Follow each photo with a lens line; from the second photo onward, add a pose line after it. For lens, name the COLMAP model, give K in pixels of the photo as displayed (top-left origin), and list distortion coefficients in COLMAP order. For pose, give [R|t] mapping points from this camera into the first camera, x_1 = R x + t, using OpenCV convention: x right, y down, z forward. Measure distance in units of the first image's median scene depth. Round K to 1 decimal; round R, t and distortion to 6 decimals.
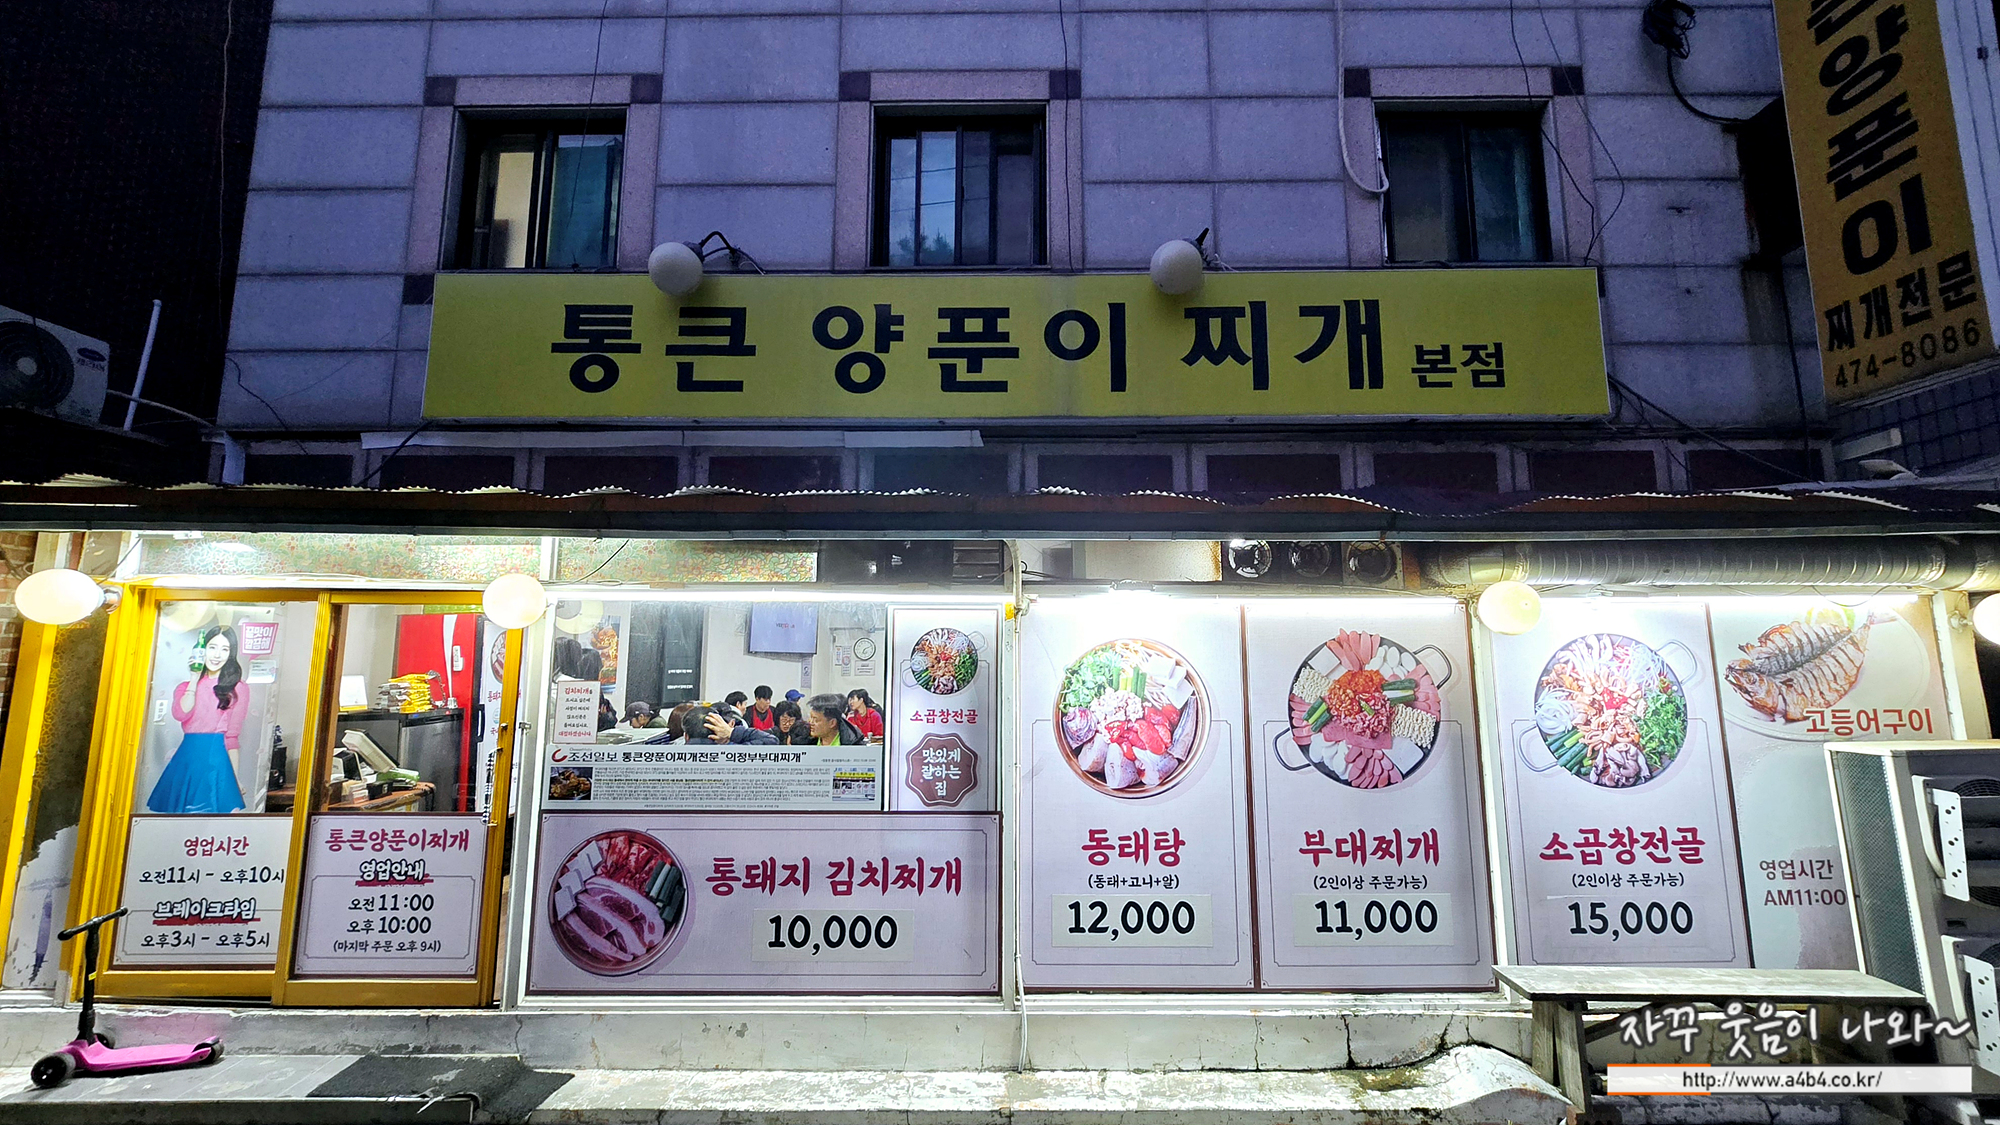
lens RADIAL K [[805.2, 0, 999.0], [0, 805.2, 559.9], [0, 0, 1]] dist [-0.007238, 0.000397]
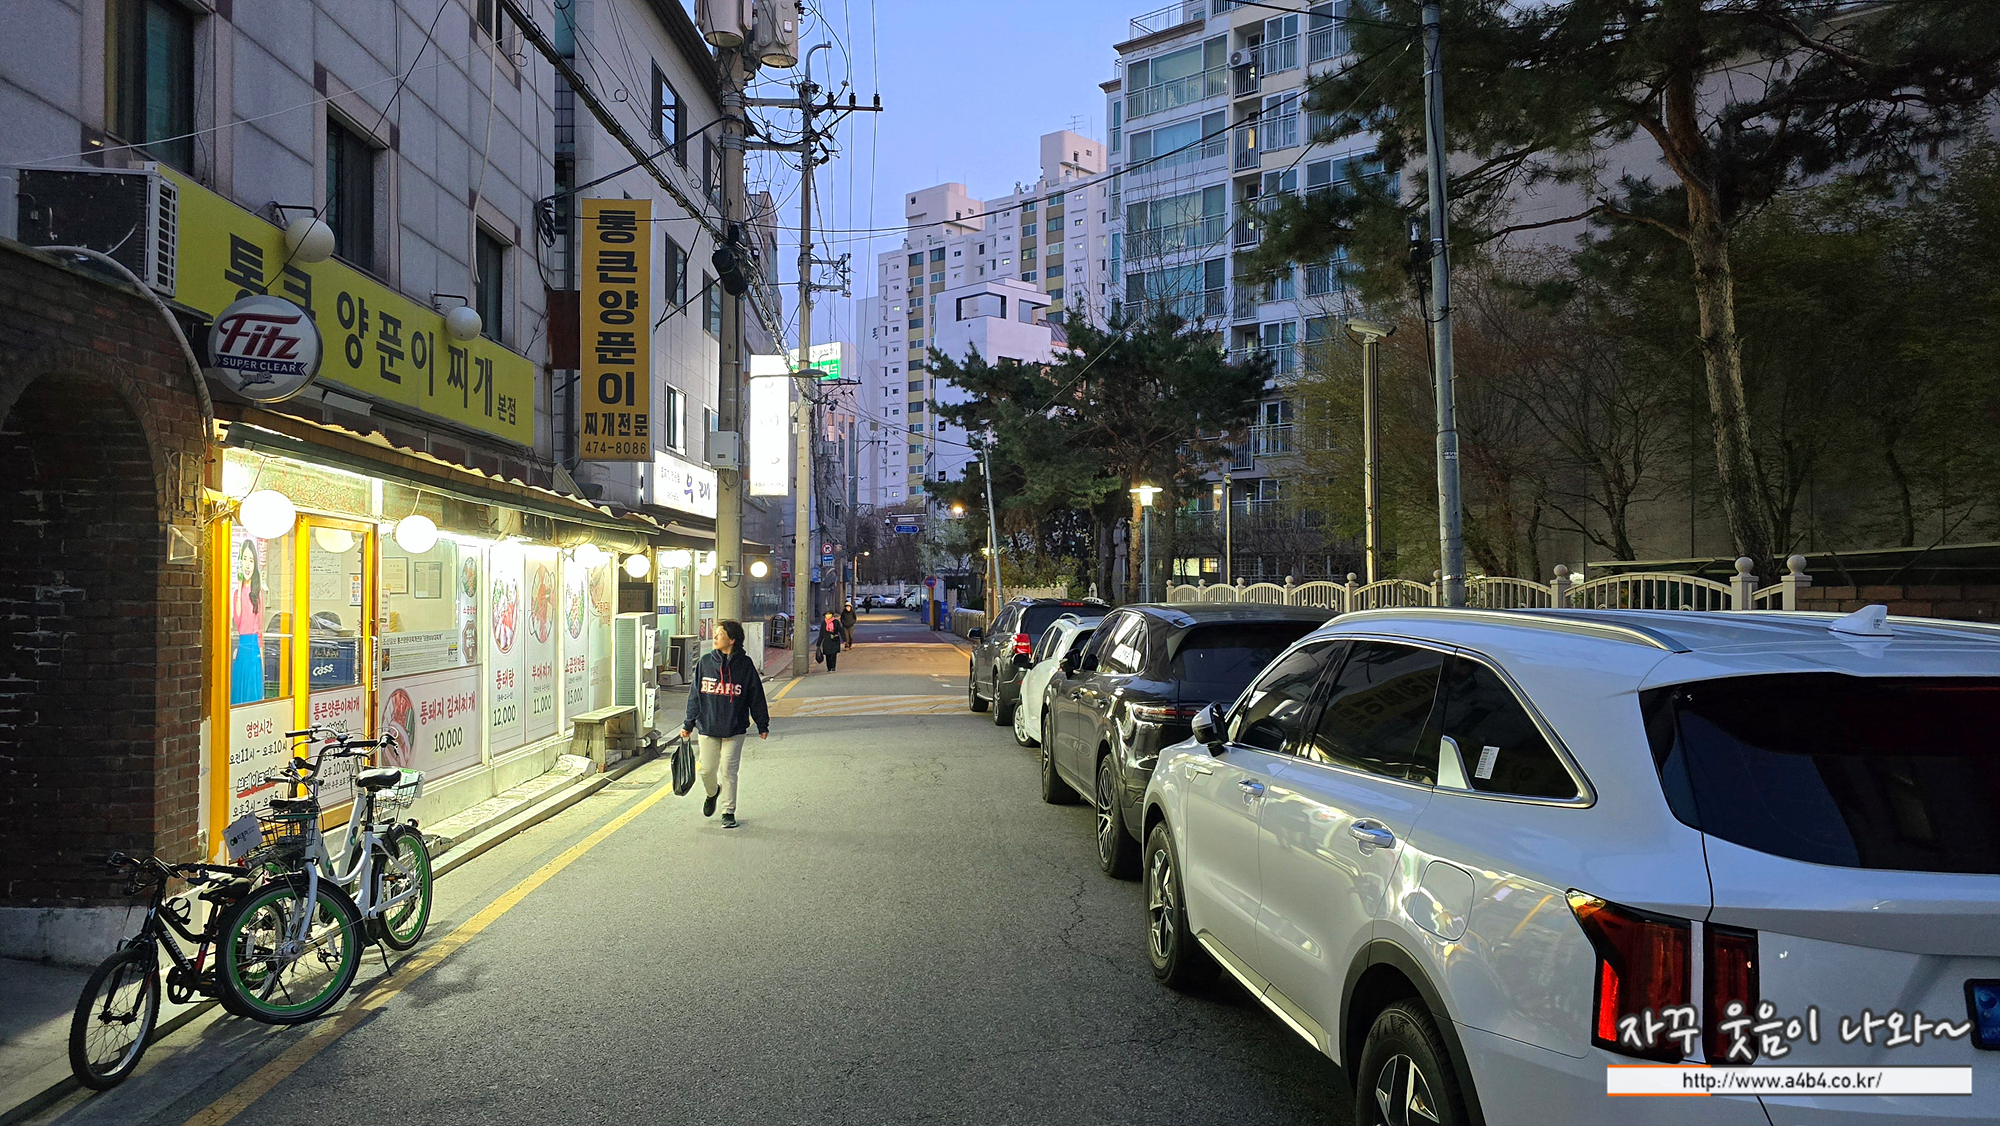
lens RADIAL K [[1437.5, 0, 998.8], [0, 1437.5, 586.1], [0, 0, 1]] dist [0.093474, -0.110432]
pose [[-0.038944, 0.003908, 0.999234, -3.108823], [-0.130385, 0.991423, -0.008959, 0.029094], [-0.990698, -0.130634, -0.038100, 0.033929]]
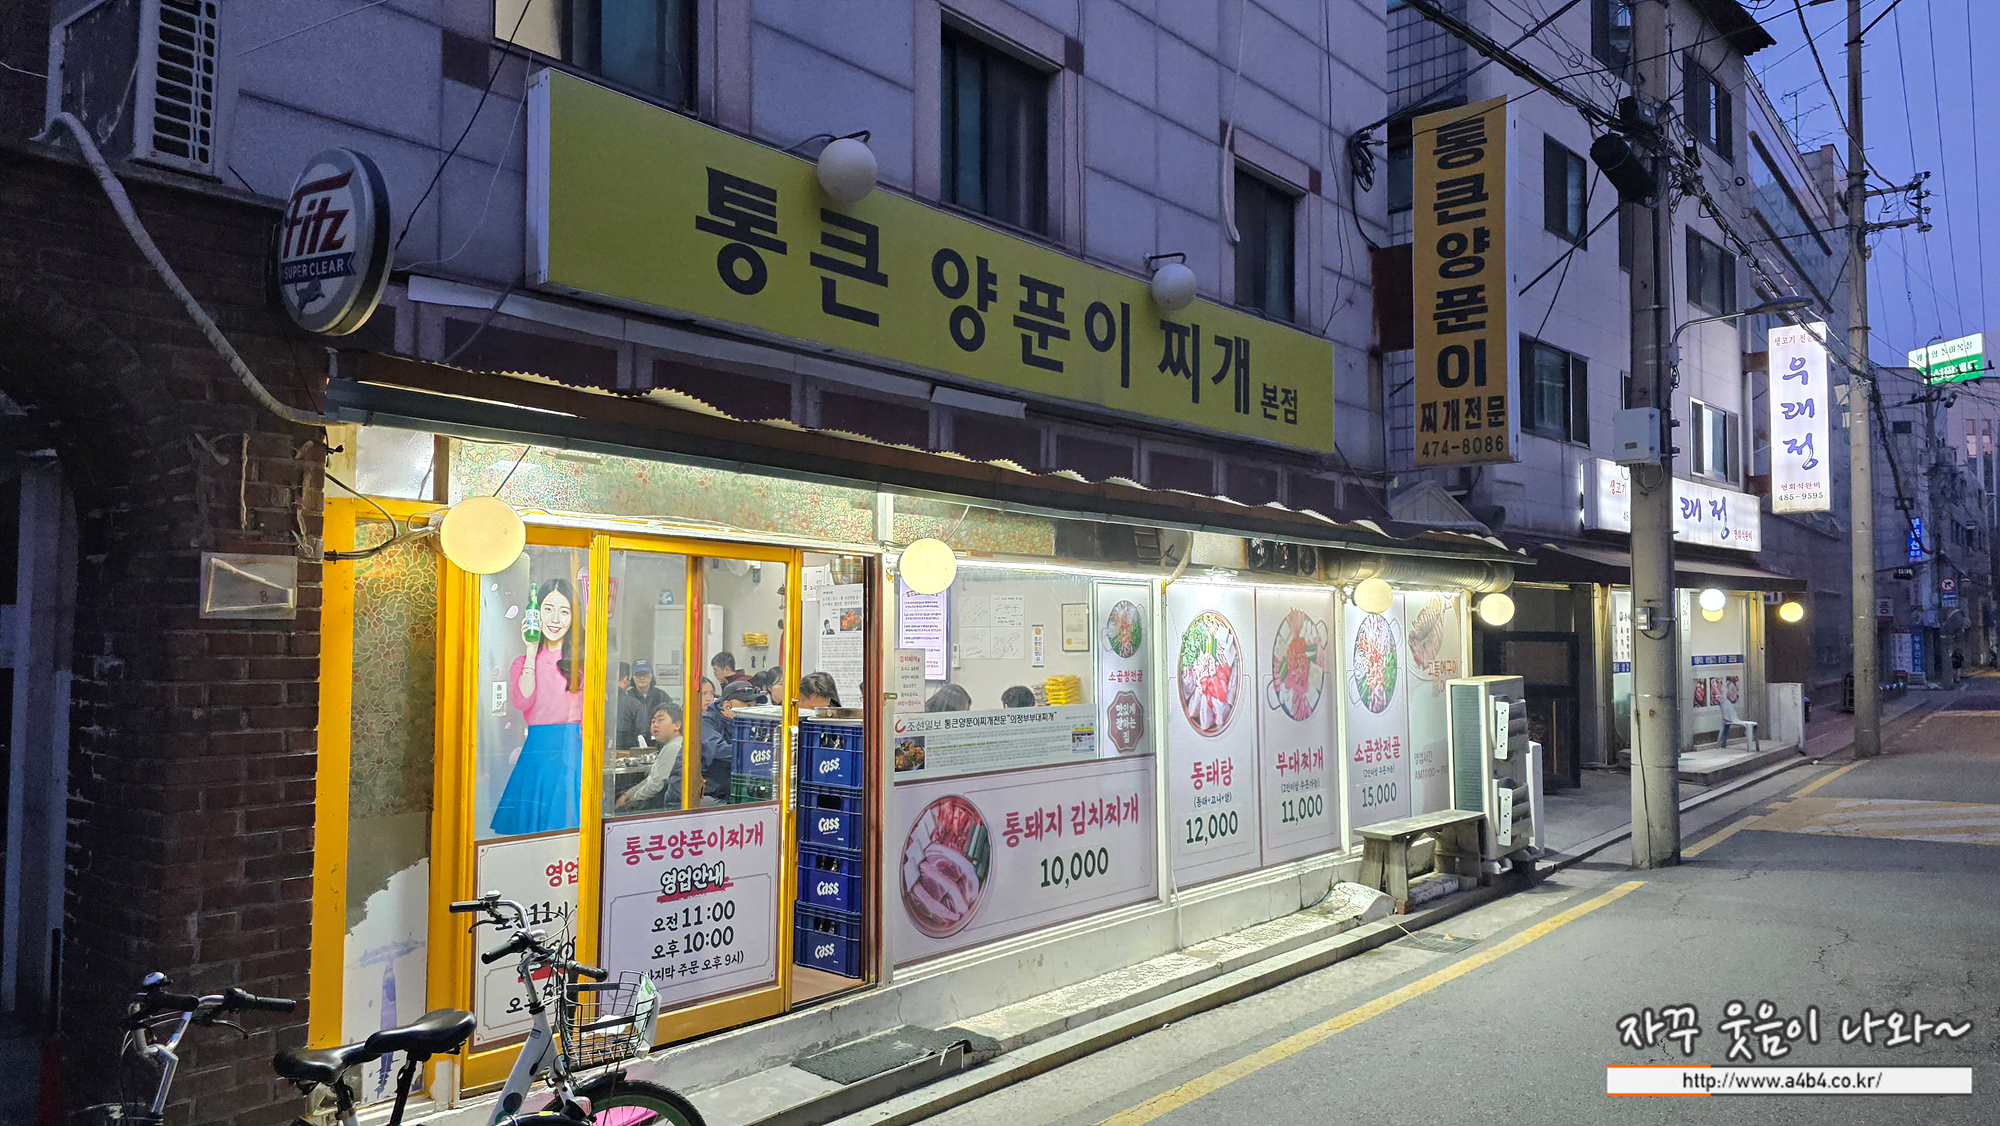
lens RADIAL K [[1385.7, 0, 990.2], [0, 1385.7, 571.2], [0, 0, 1]] dist [0.092413, -0.101505]
pose [[0.639126, 0.035784, 0.768269, -1.734125], [-0.094160, 0.995043, 0.031985, -0.002699], [-0.763317, -0.092783, 0.639327, -0.118957]]
